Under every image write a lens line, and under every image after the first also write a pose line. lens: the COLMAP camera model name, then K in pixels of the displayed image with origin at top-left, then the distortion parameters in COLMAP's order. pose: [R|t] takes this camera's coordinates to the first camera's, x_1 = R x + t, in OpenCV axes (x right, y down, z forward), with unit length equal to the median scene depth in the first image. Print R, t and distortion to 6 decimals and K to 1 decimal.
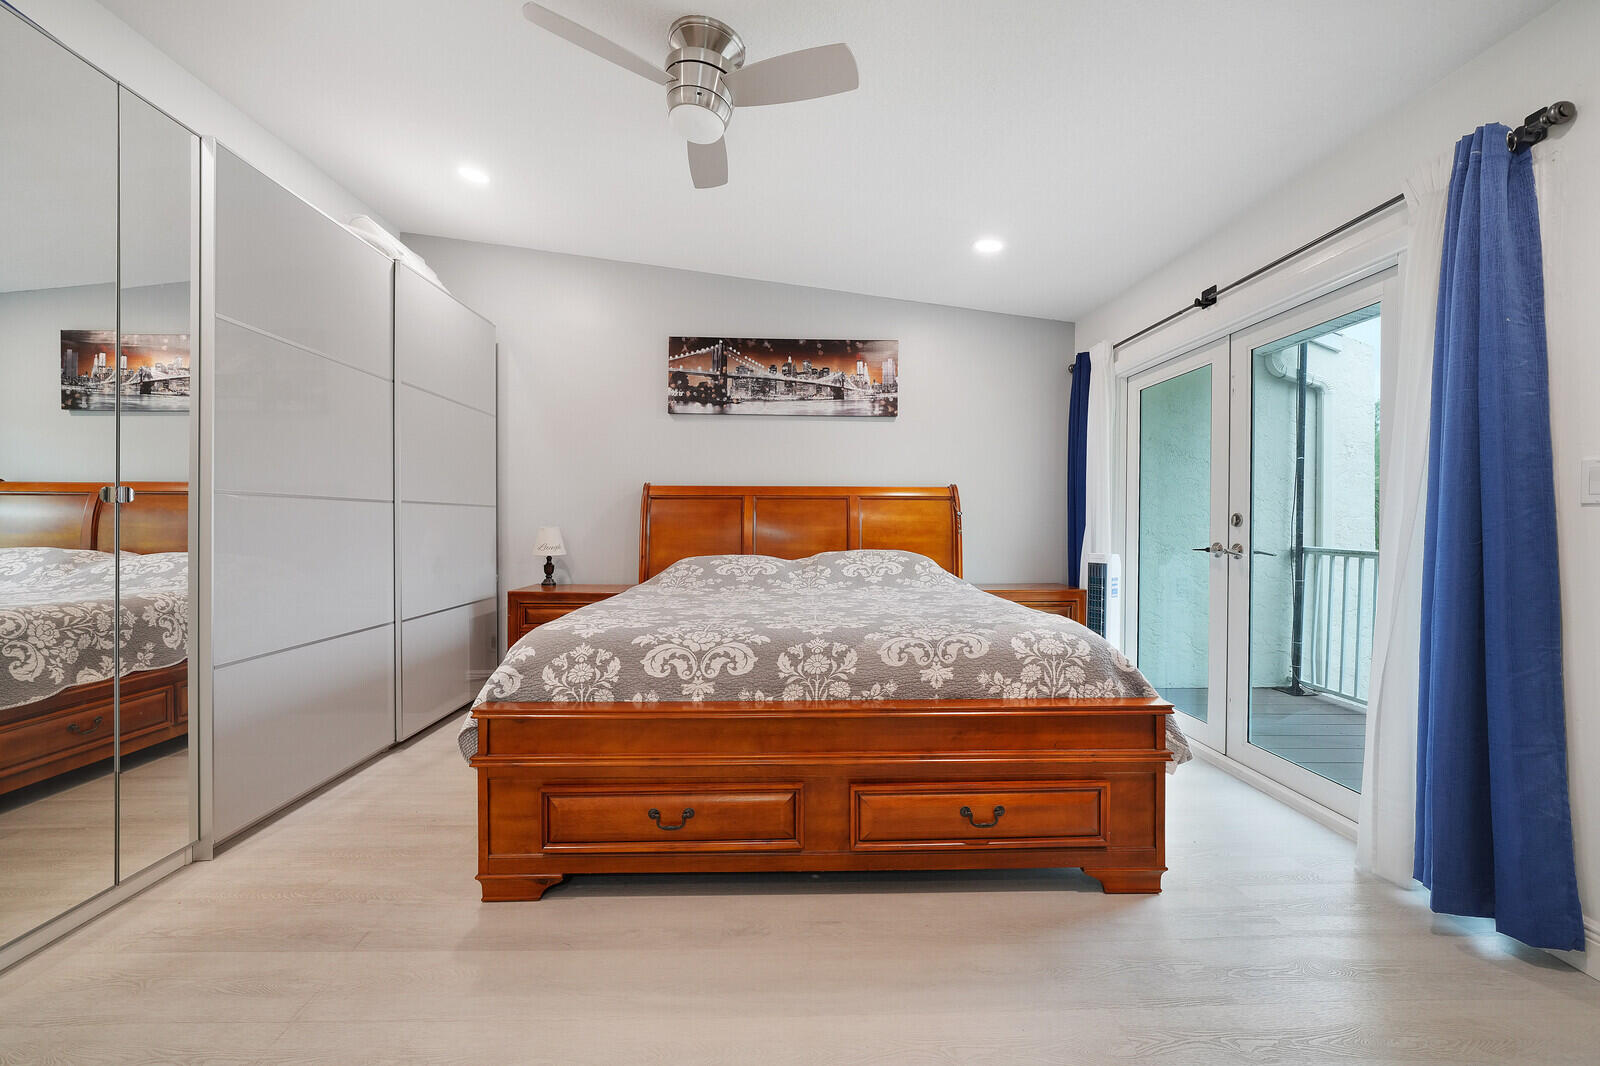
lens RADIAL K [[627.2, 0, 802.3], [0, 627.2, 522.5], [0, 0, 1]] dist [-0.002797, 0.000270]
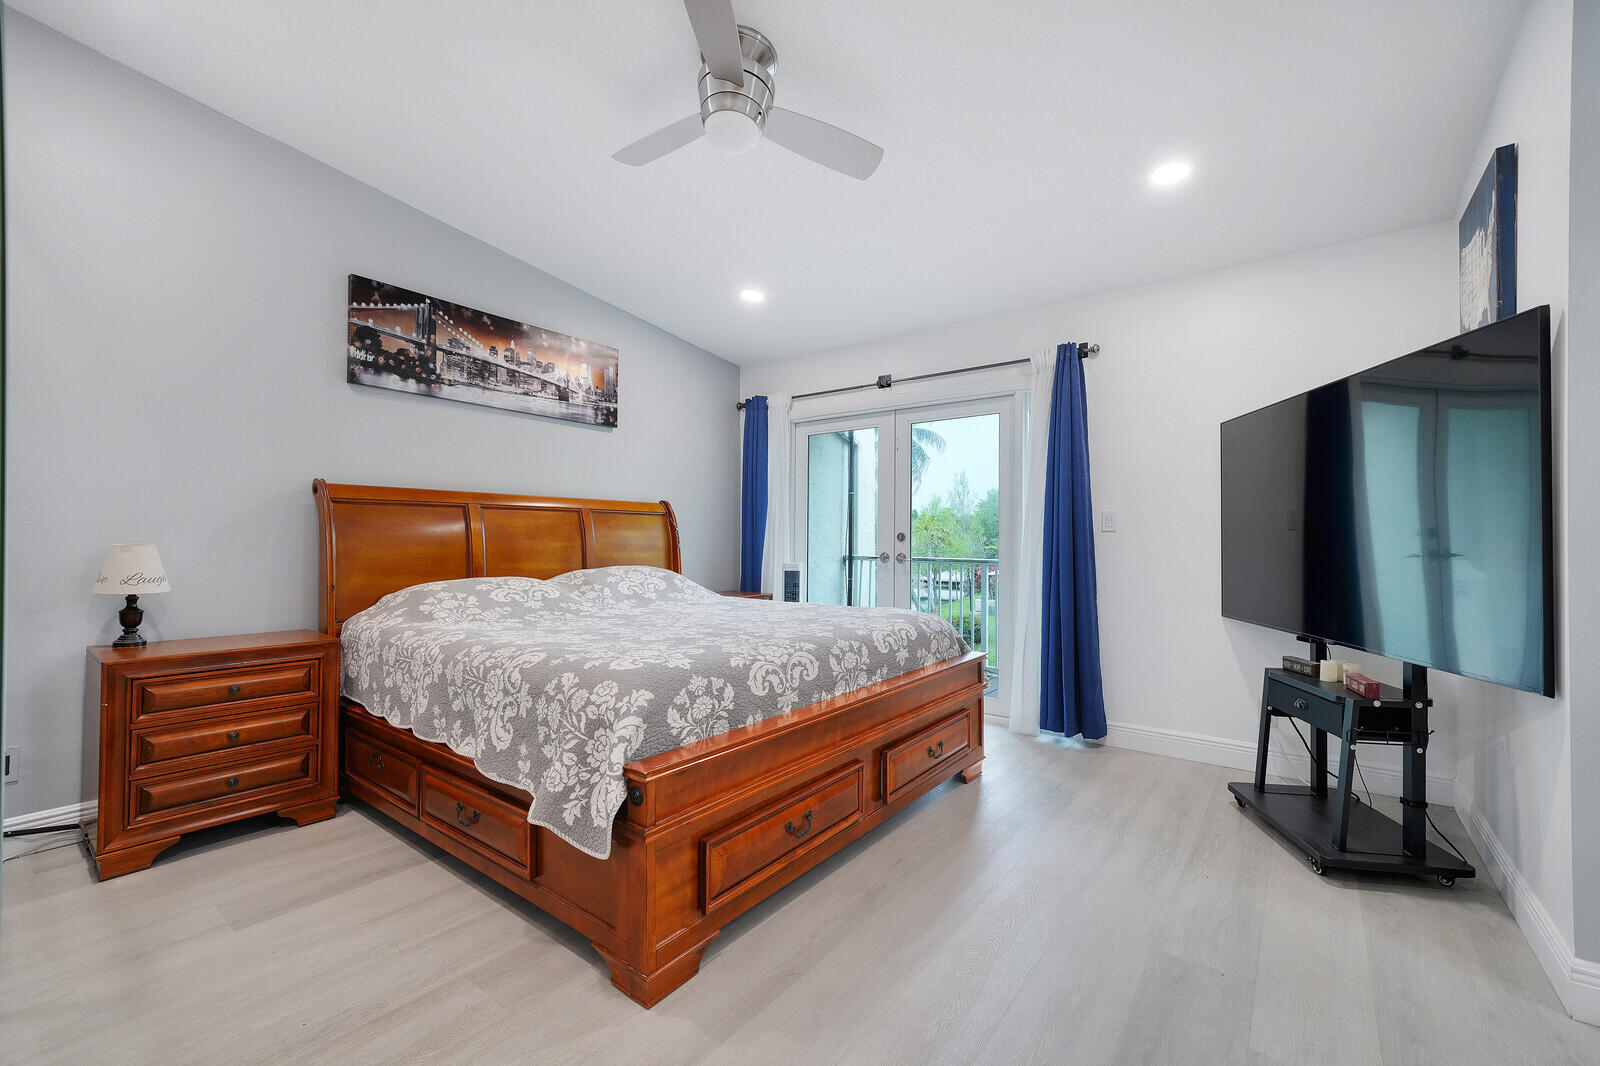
lens RADIAL K [[664.9, 0, 801.8], [0, 664.9, 531.0], [0, 0, 1]] dist [-0.004050, 0.002229]
pose [[0.630971, 0.009384, 0.775750, -0.469855], [-0.003489, 0.999951, -0.009258, -0.001594], [-0.775799, 0.003135, 0.630973, 0.135051]]
